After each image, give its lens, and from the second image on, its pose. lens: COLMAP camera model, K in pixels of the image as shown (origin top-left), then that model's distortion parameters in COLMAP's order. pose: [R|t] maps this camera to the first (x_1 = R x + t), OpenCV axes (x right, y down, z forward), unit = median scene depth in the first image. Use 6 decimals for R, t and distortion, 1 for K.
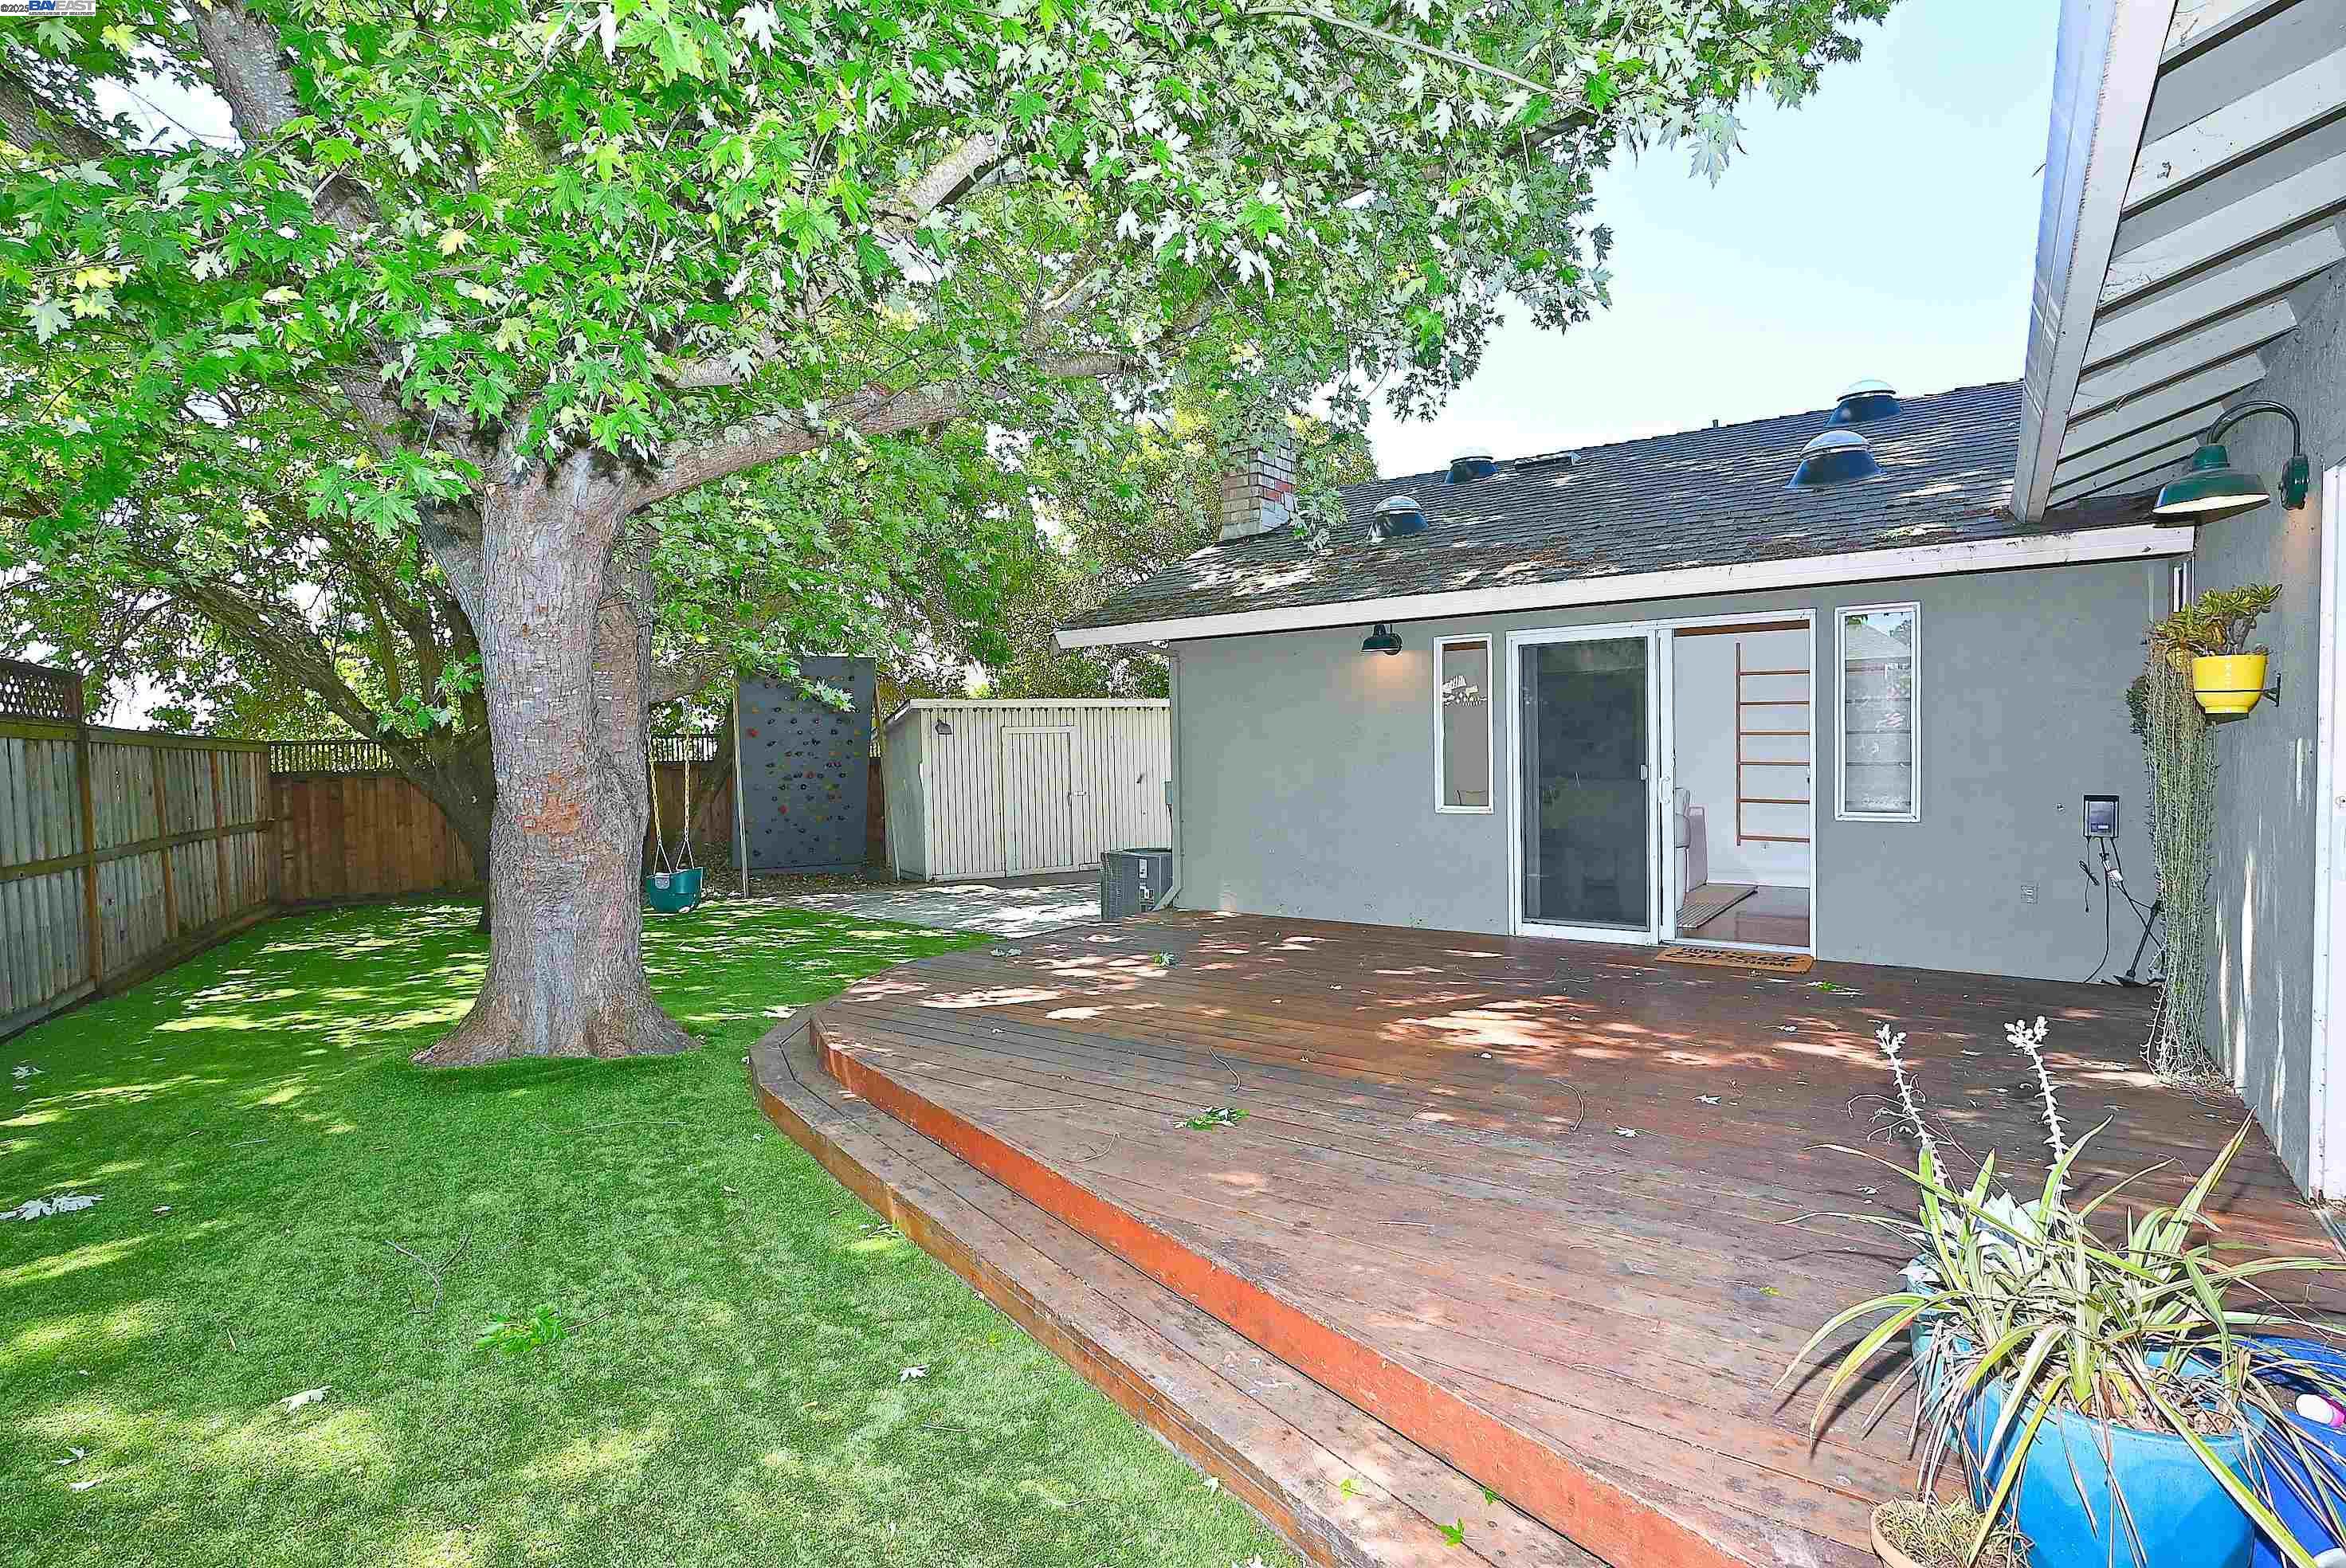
lens RADIAL K [[1167.0, 0, 1169.5], [0, 1167.0, 786.3], [0, 0, 1]] dist [-0.001252, 0.000399]
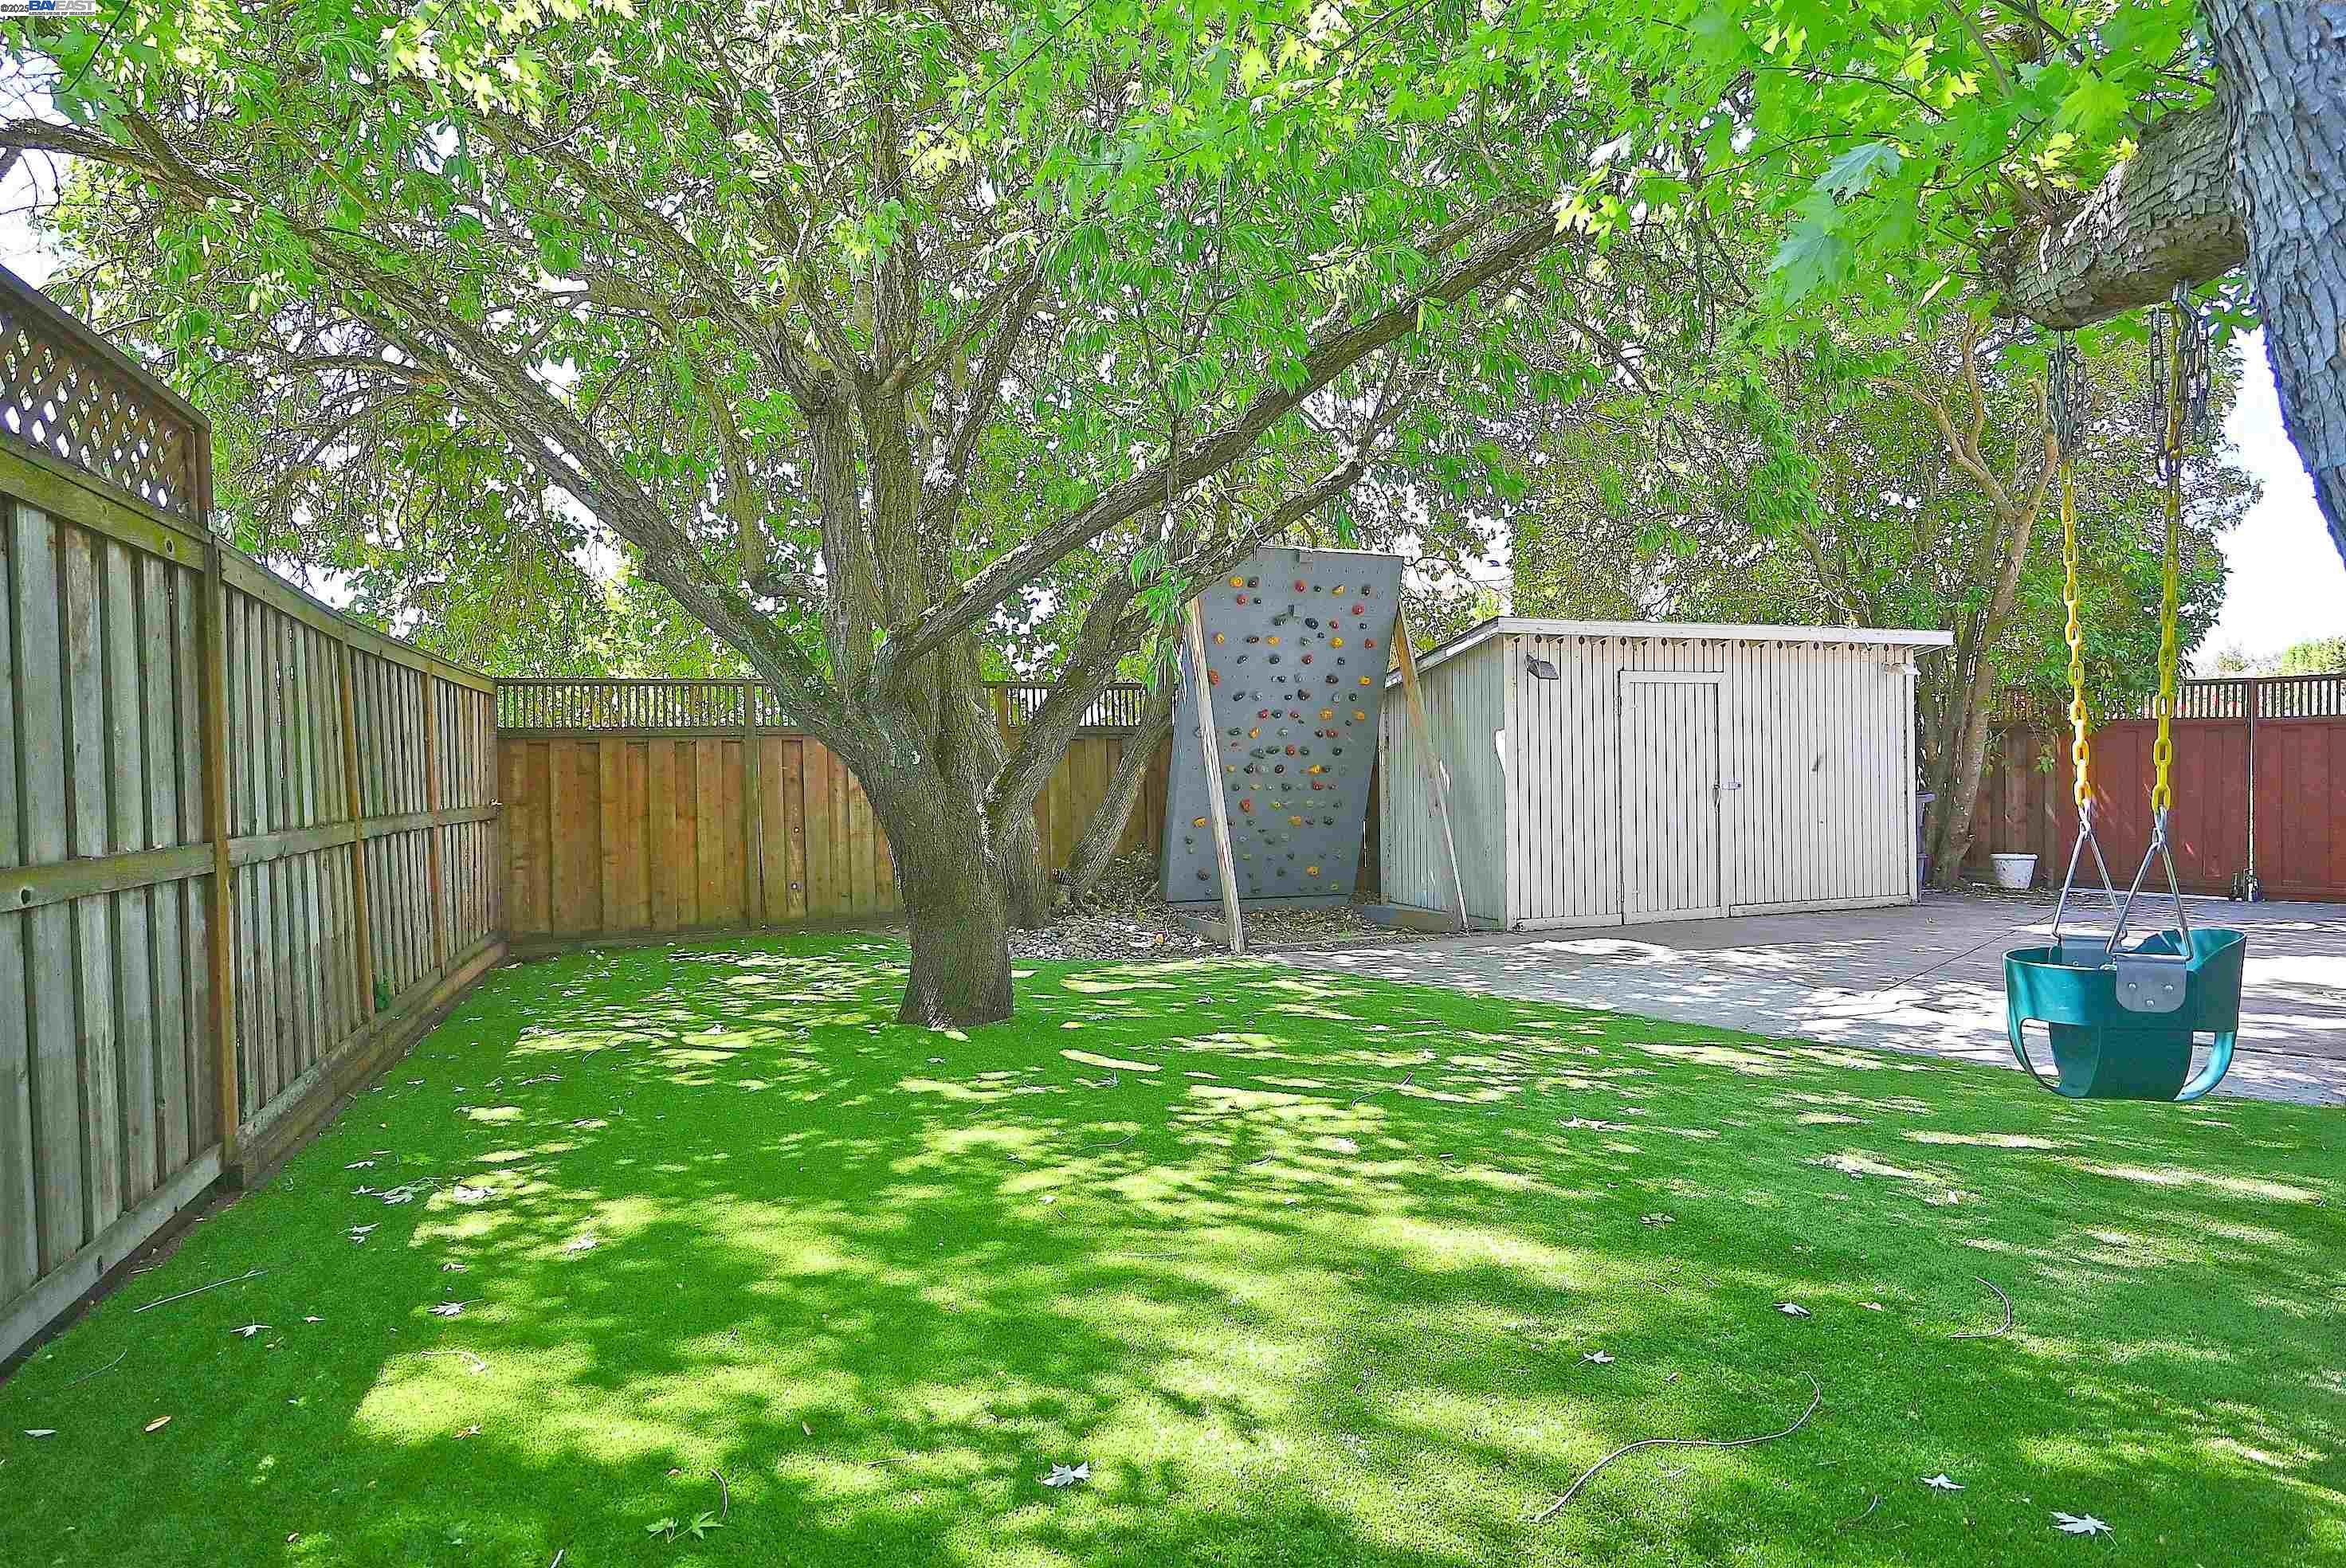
lens RADIAL K [[1329.9, 0, 1179.7], [0, 1329.9, 781.0], [0, 0, 1]] dist [0.012122, -0.001363]
pose [[0.991060, 0.012375, -0.132845, -0.309443], [-0.014807, 0.999740, -0.017337, 0.022286], [0.132596, 0.019149, 0.990985, 0.338556]]
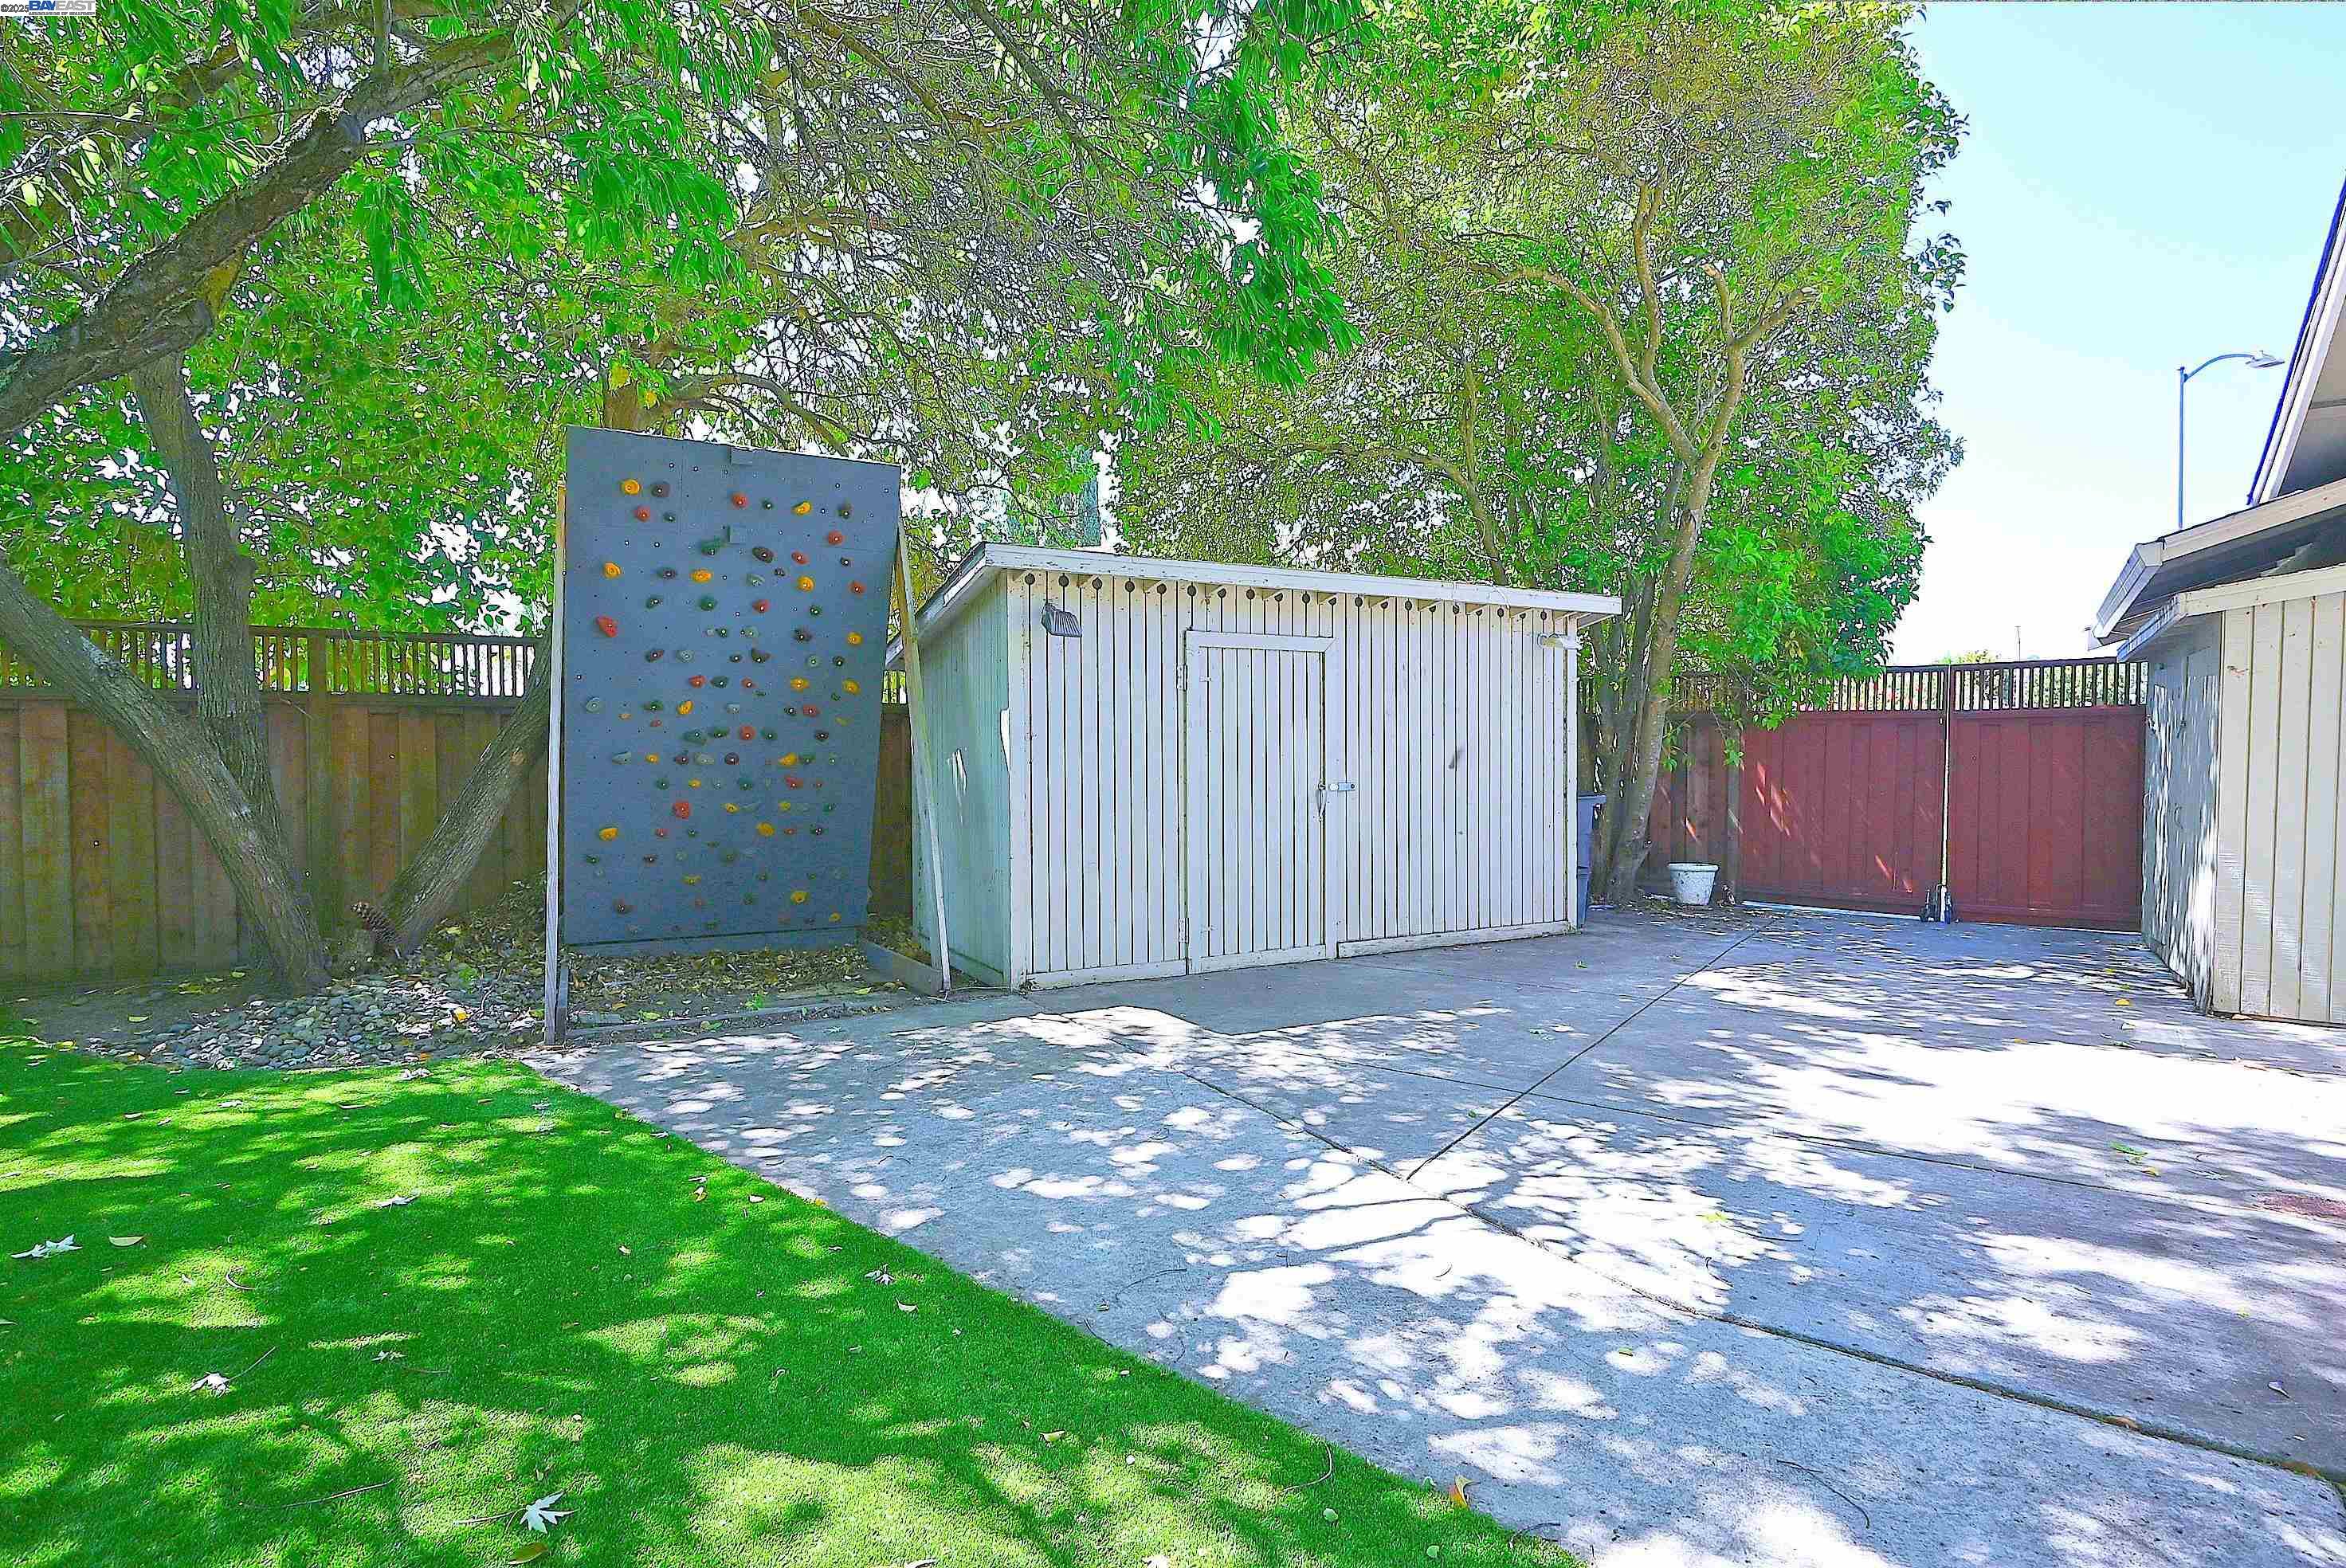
lens RADIAL K [[1167.0, 0, 1169.5], [0, 1167.0, 786.3], [0, 0, 1]] dist [-0.001252, 0.000399]
pose [[0.999652, 0.021503, -0.015251, -0.159527], [-0.021541, 0.999765, -0.002309, 0.009182], [0.015198, 0.002637, 0.999881, 0.635693]]
